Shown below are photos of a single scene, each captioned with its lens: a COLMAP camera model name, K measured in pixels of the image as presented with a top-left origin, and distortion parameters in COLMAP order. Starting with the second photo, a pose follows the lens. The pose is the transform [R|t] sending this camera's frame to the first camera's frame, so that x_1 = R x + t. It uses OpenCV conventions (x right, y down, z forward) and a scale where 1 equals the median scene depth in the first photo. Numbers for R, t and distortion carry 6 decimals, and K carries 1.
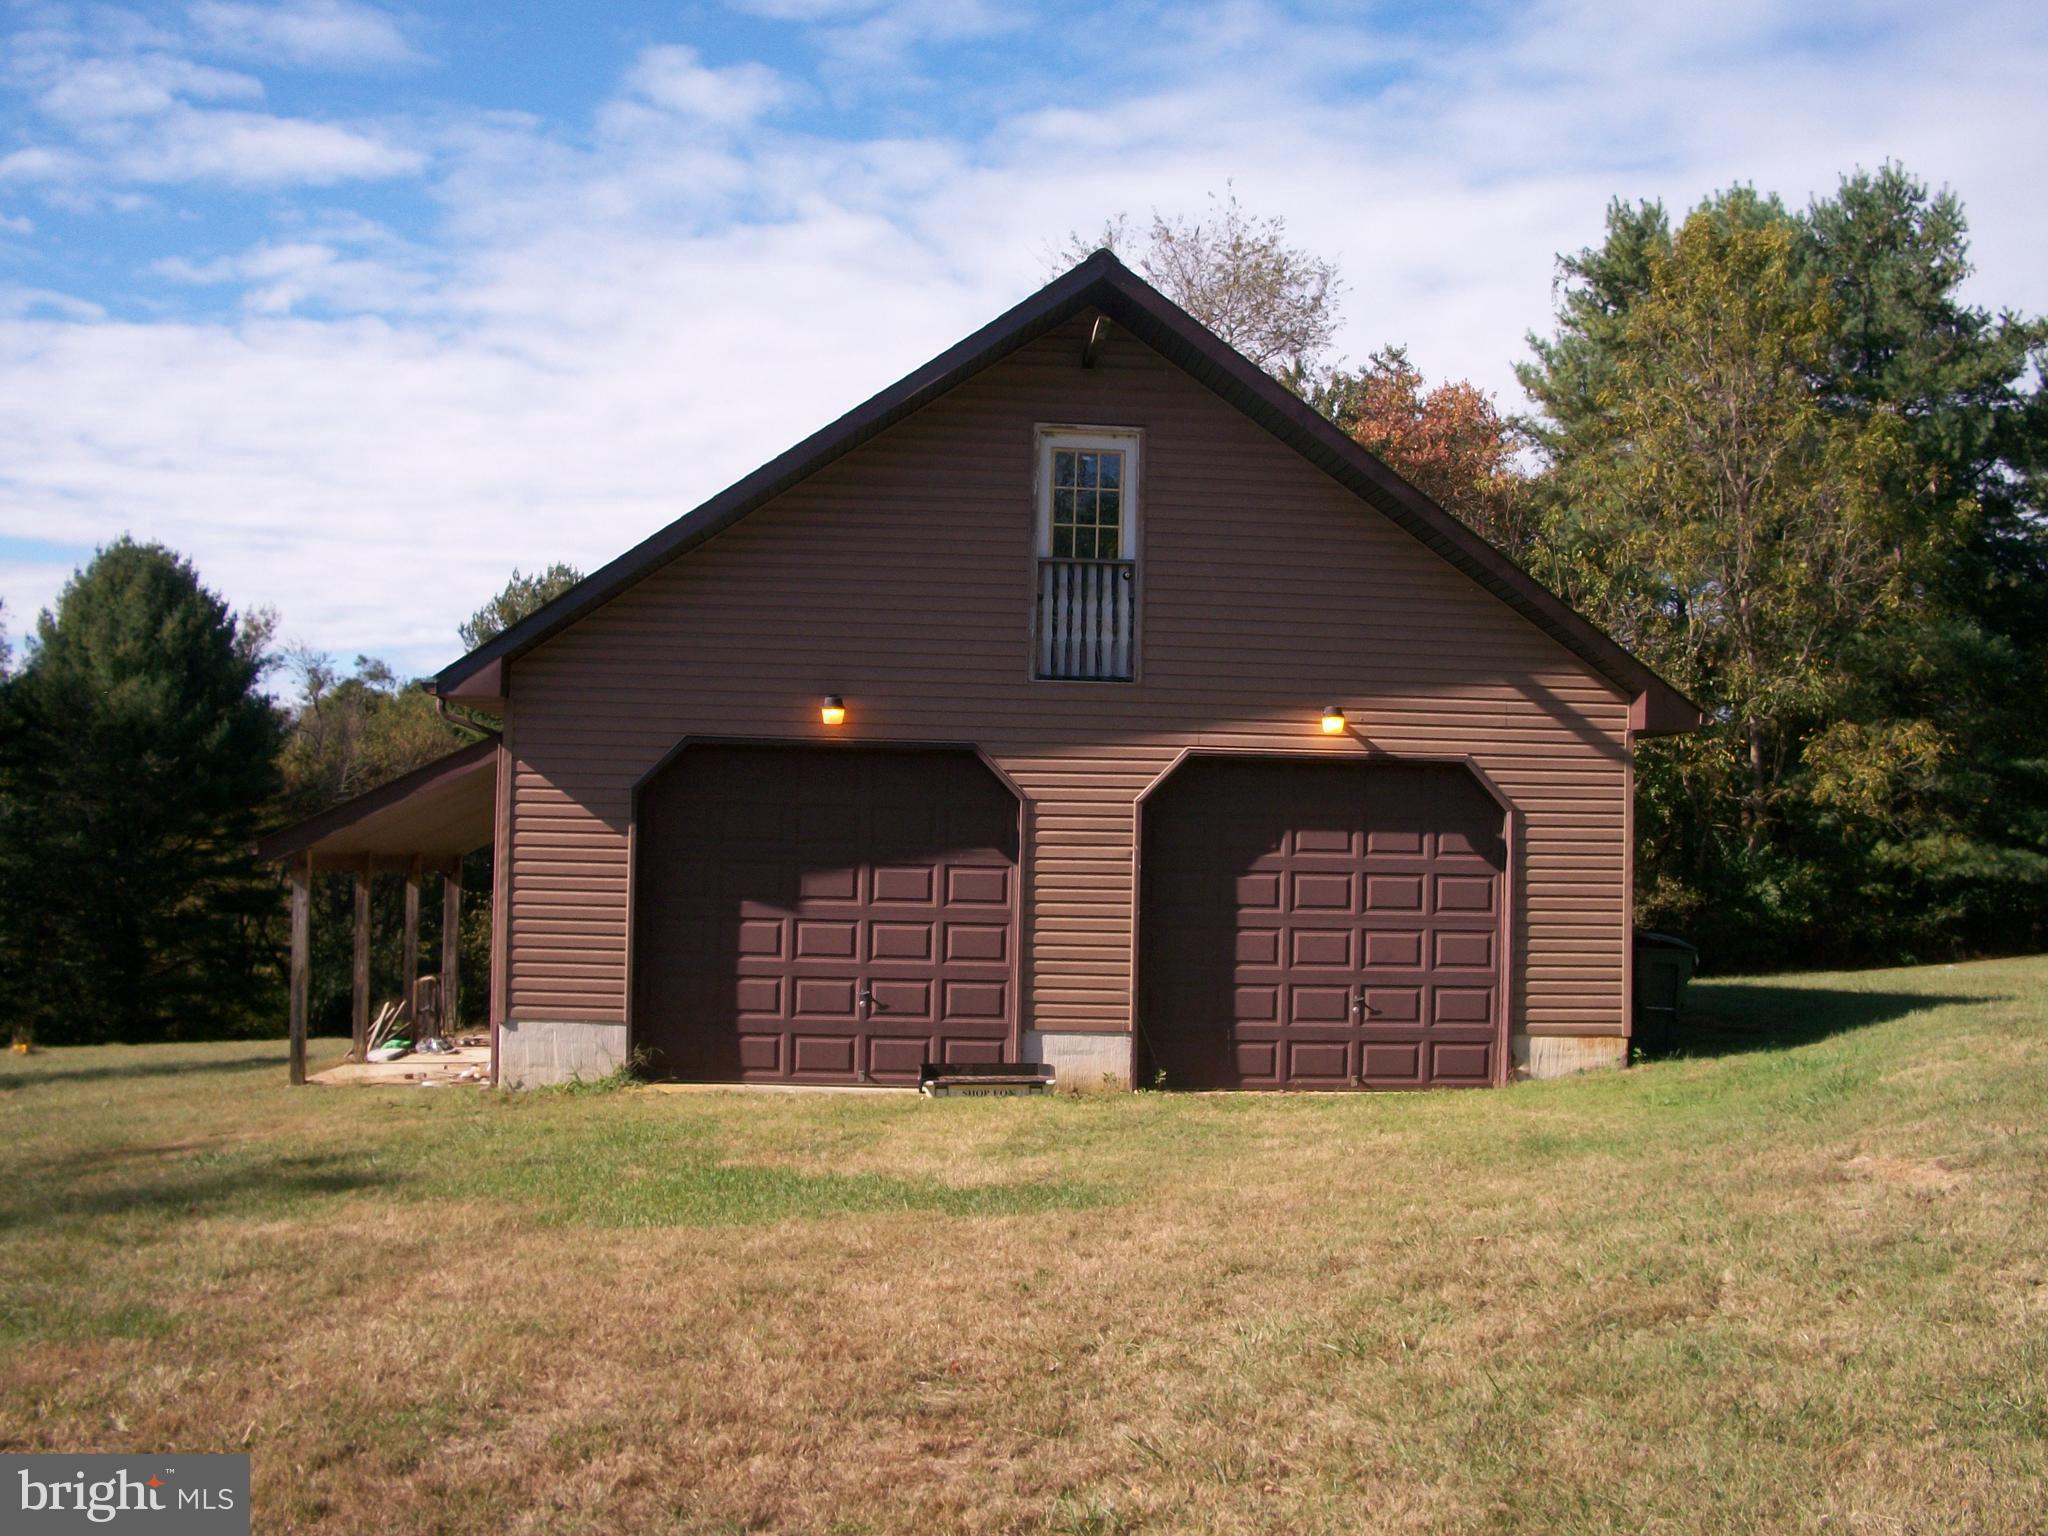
lens RADIAL K [[2143.5, 0, 1027.1], [0, 2143.5, 753.9], [0, 0, 1]] dist [-0.170050, 0.000000]
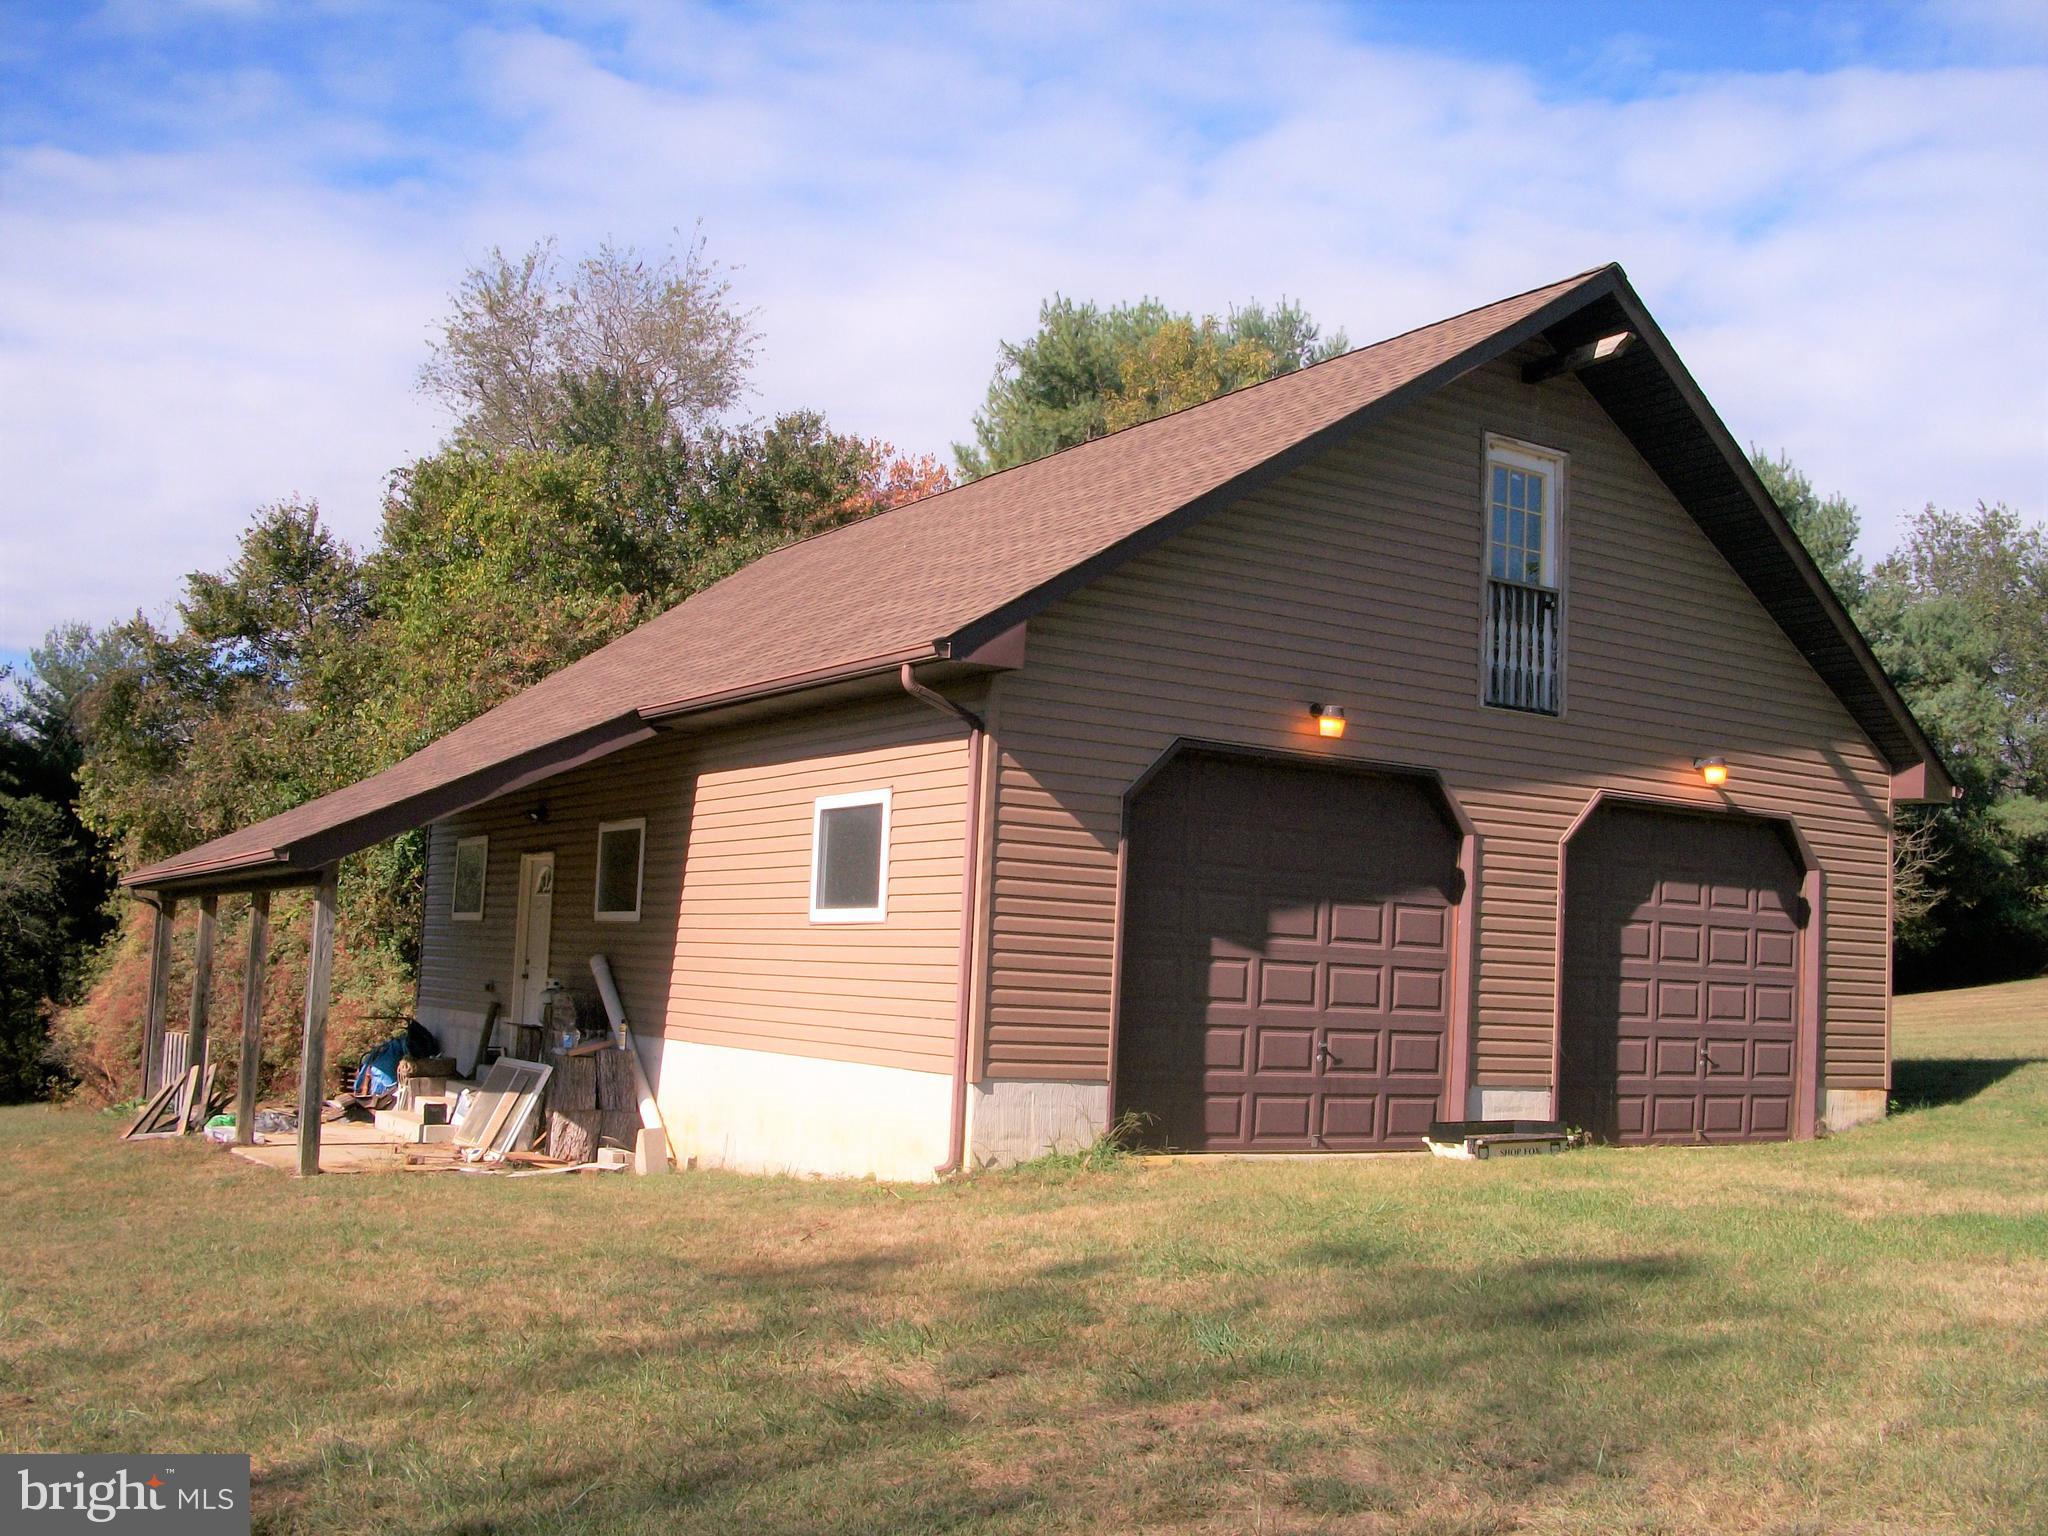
lens RADIAL K [[2143.5, 0, 1027.3], [0, 2143.5, 765.0], [0, 0, 1]] dist [-0.170050, 0.000000]
pose [[0.884893, 0.068180, 0.460777, -0.591851], [-0.051094, 0.997468, -0.049469, 0.046246], [-0.462983, 0.020232, 0.886136, 0.278485]]
